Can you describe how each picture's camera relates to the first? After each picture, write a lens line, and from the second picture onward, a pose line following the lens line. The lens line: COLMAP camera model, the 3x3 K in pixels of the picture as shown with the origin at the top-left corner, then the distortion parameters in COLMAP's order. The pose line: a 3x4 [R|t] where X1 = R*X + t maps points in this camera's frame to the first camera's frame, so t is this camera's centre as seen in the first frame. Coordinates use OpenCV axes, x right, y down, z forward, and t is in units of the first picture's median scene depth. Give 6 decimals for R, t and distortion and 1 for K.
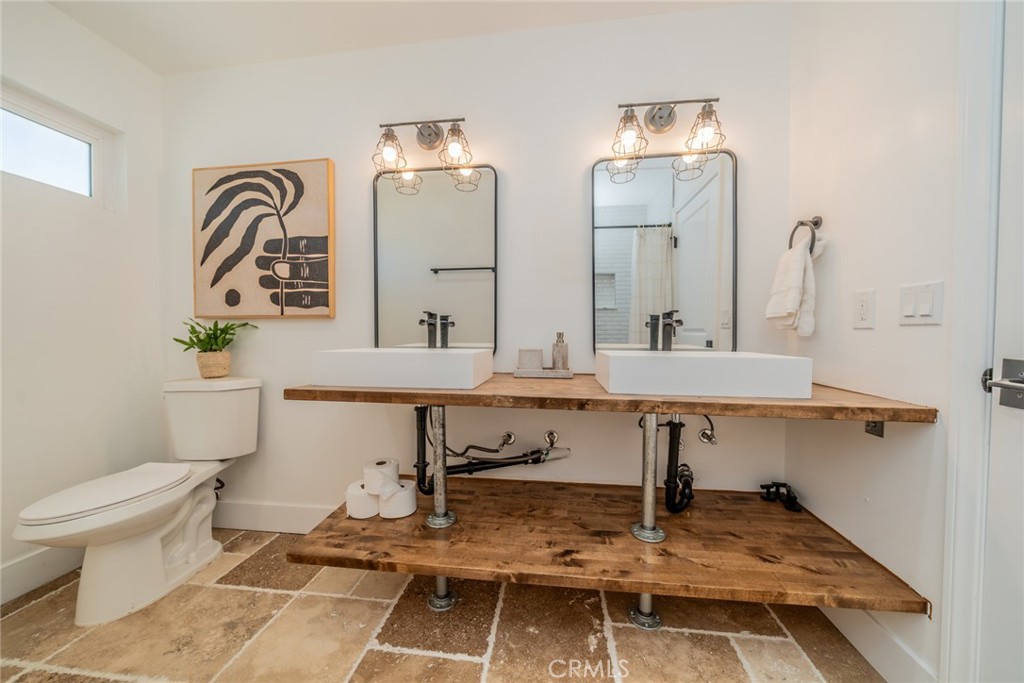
lens RADIAL K [[348.9, 0, 506.3], [0, 348.9, 338.3], [0, 0, 1]] dist [-0.007260, -0.000018]
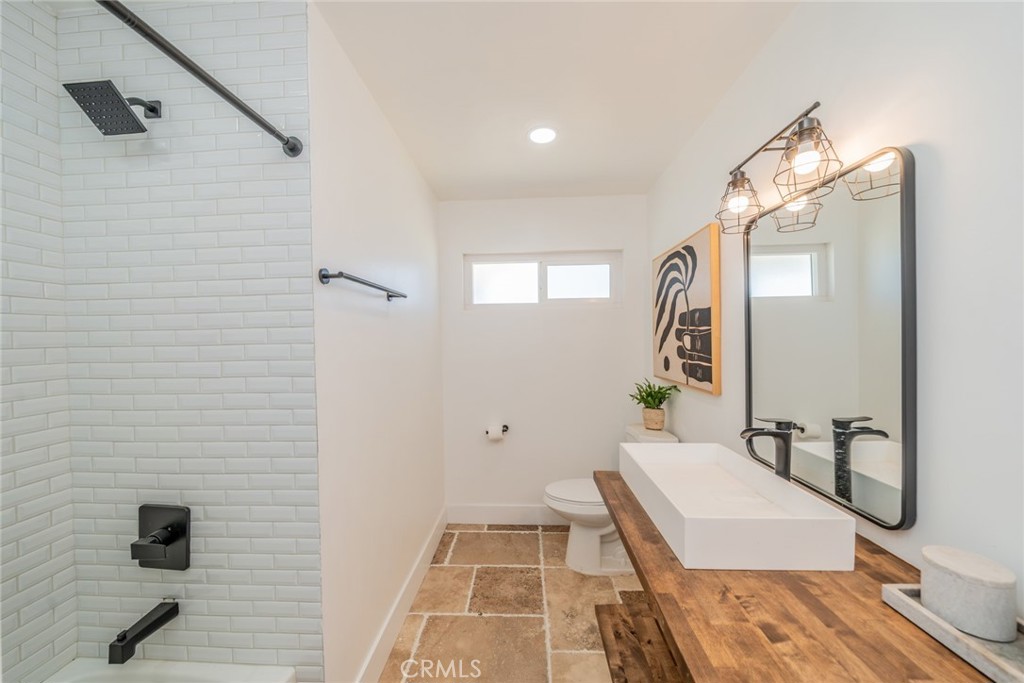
lens RADIAL K [[348.9, 0, 508.7], [0, 348.9, 342.6], [0, 0, 1]] dist [-0.007260, -0.000018]
pose [[0.098035, -0.003320, -0.995177, 0.361161], [0.001076, 0.999994, -0.003230, -0.196529], [0.995182, -0.000754, 0.098038, 0.370536]]
